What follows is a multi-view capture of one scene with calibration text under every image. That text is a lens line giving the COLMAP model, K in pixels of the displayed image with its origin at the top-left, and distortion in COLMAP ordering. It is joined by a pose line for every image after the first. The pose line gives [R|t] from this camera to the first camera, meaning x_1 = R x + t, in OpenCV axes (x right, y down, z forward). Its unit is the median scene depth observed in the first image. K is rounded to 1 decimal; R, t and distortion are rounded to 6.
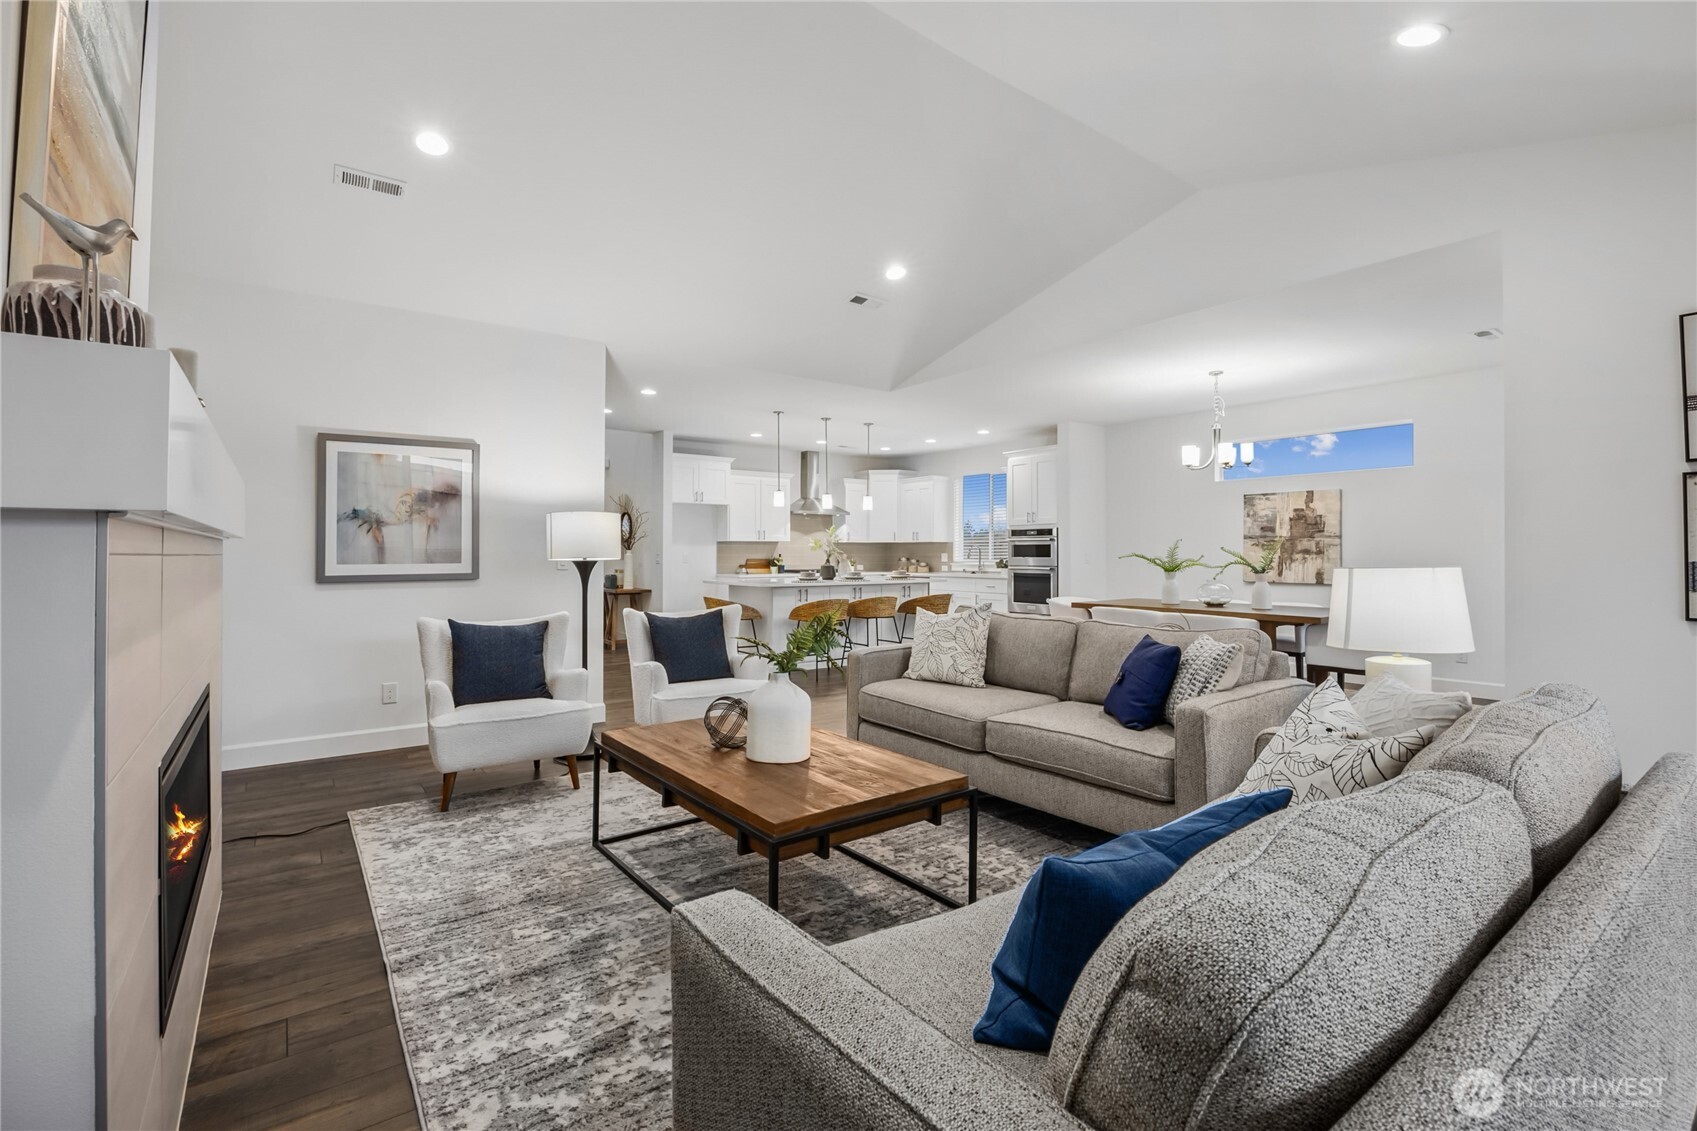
lens RADIAL K [[760.2, 0, 846.8], [0, 760.2, 556.3], [0, 0, 1]] dist [-0.023854, -0.000614]
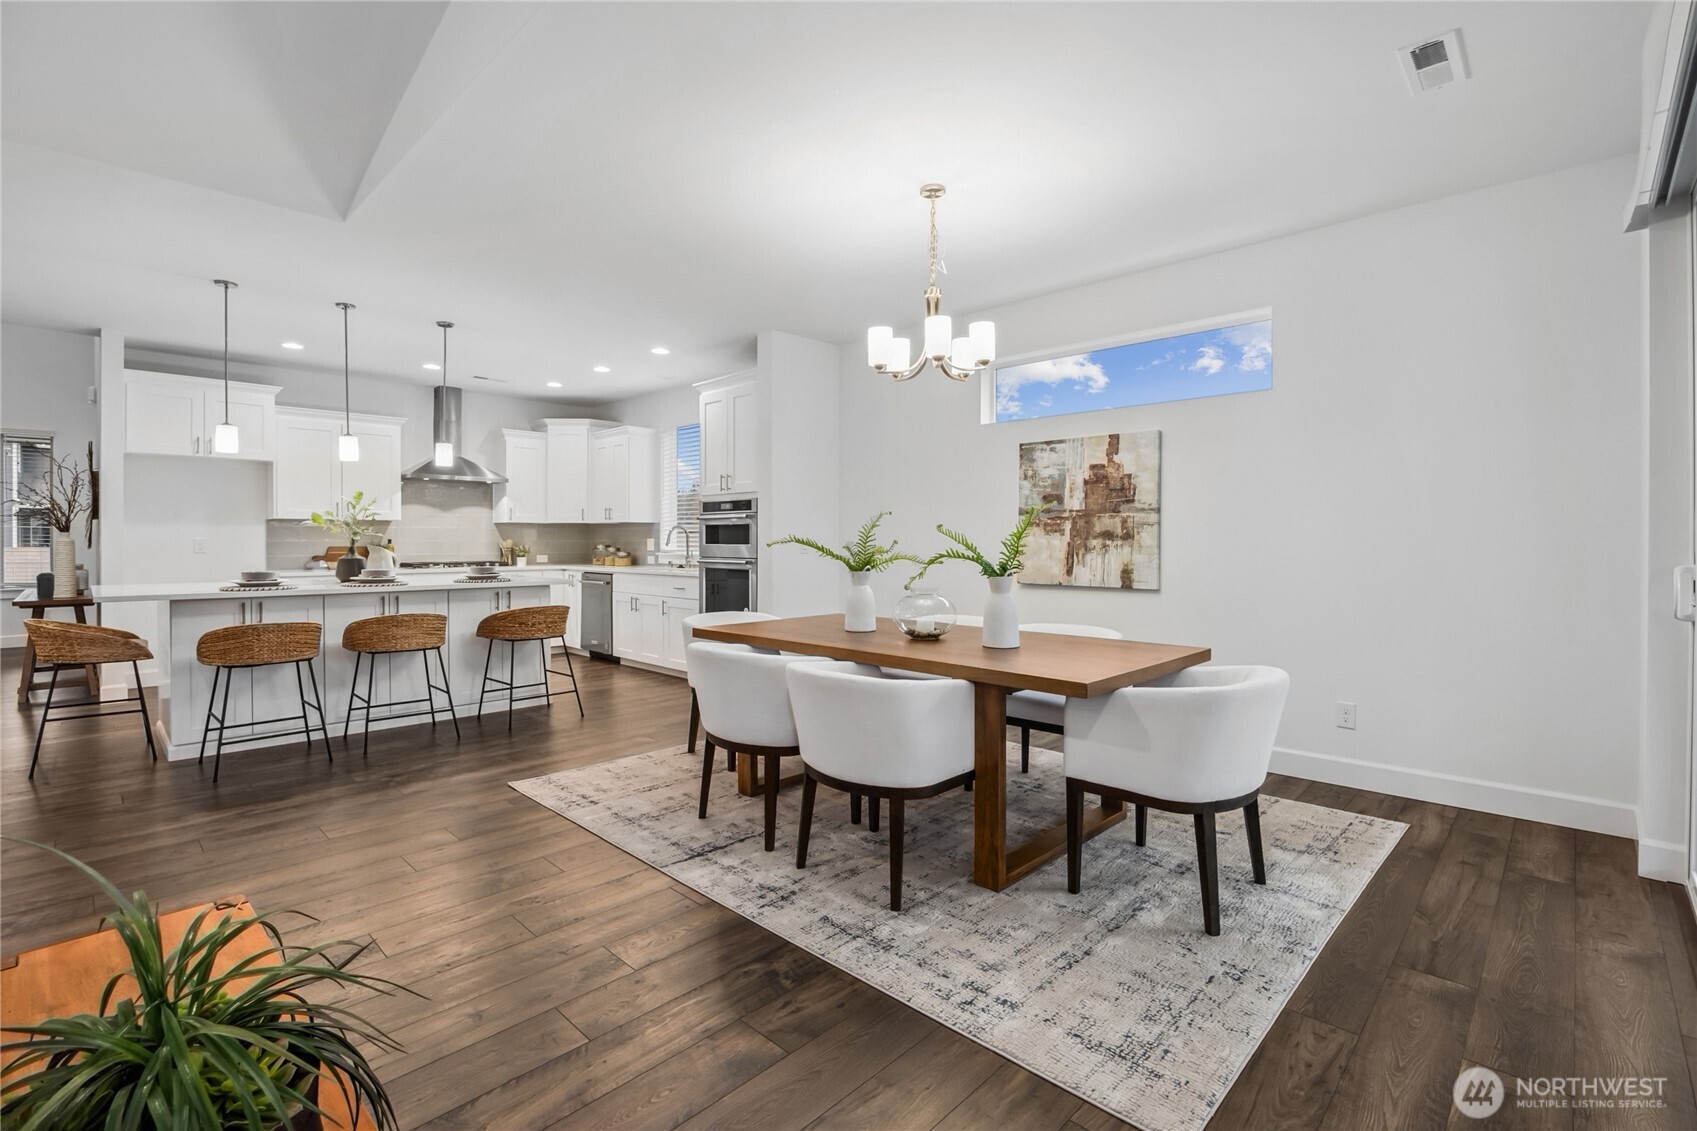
lens RADIAL K [[760.2, 0, 856.9], [0, 760.2, 563.2], [0, 0, 1]] dist [-0.023854, -0.000614]
pose [[0.986337, -0.004173, 0.164686, 0.253690], [-0.000180, 0.999651, 0.026404, 0.000400], [-0.164738, -0.026073, 0.985993, 0.352198]]
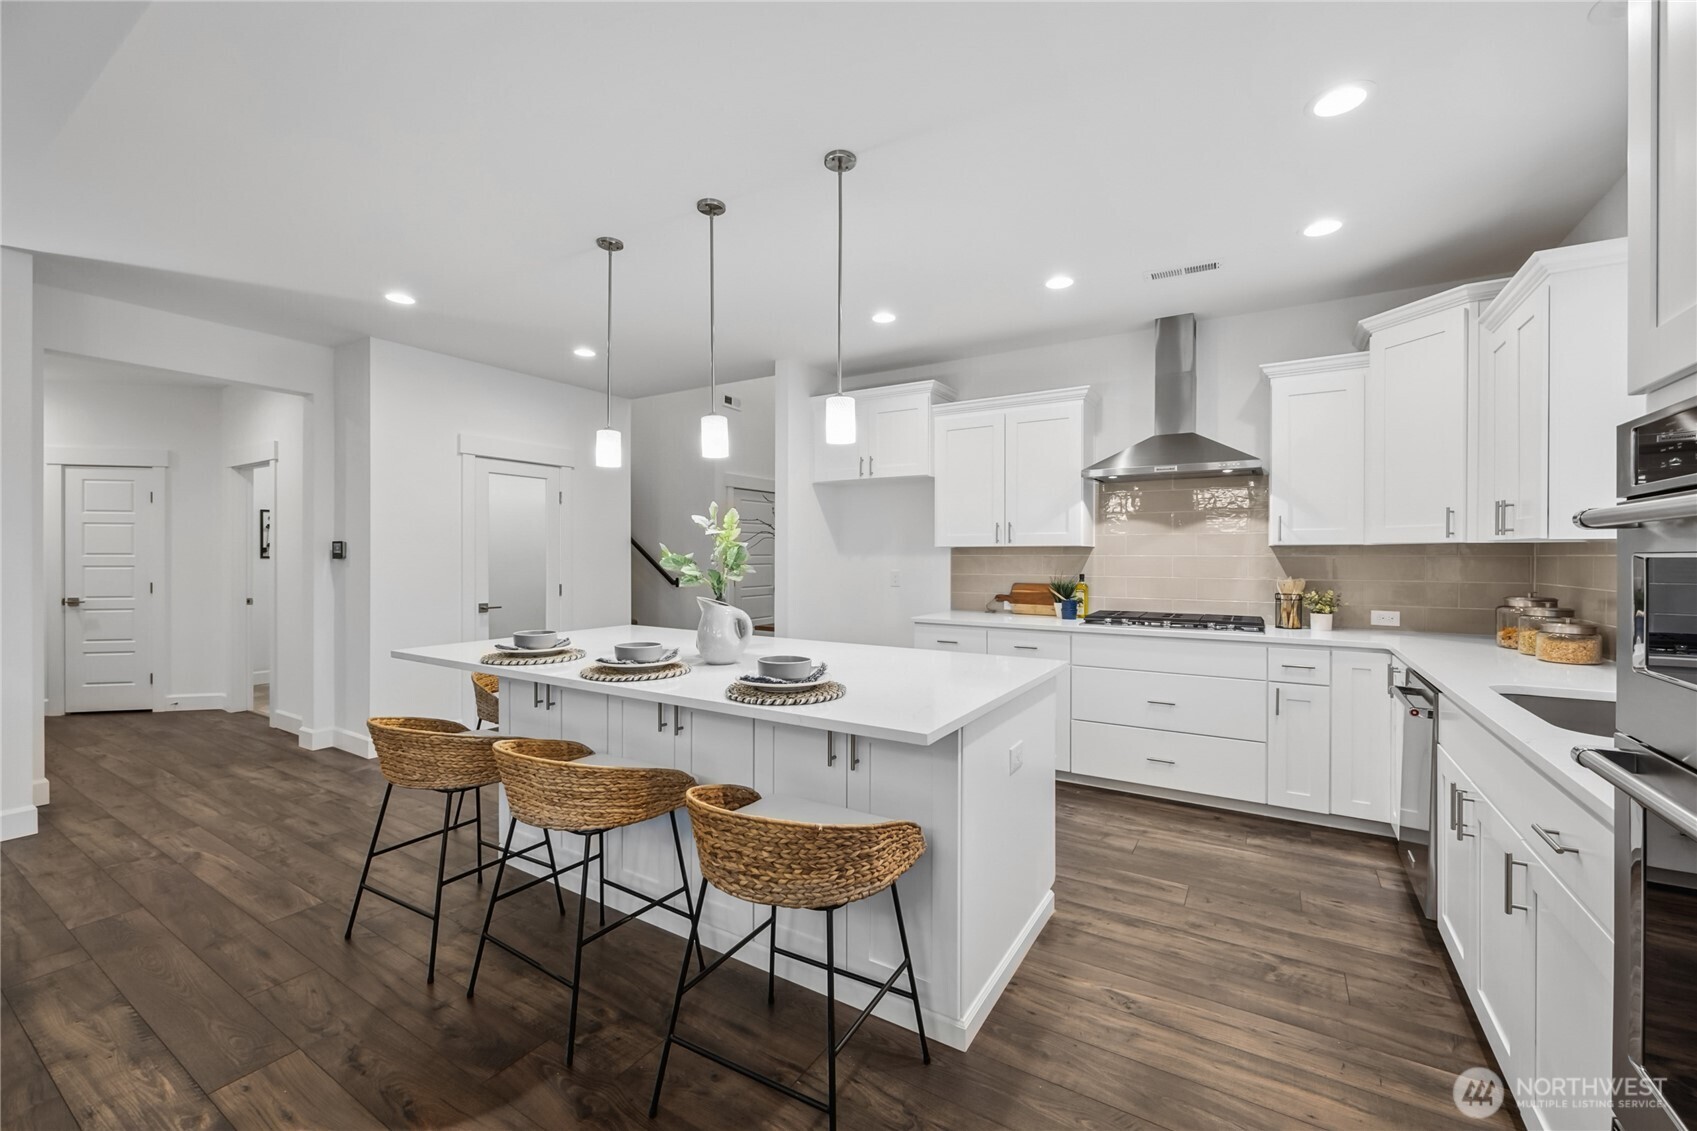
lens RADIAL K [[688.0, 0, 856.1], [0, 688.0, 559.1], [0, 0, 1]] dist [0.002274, 0.000032]
pose [[0.381062, 0.015250, -0.924424, 0.280815], [0.005934, 0.999803, 0.018939, -0.025139], [0.924531, -0.012703, 0.380896, 0.901187]]
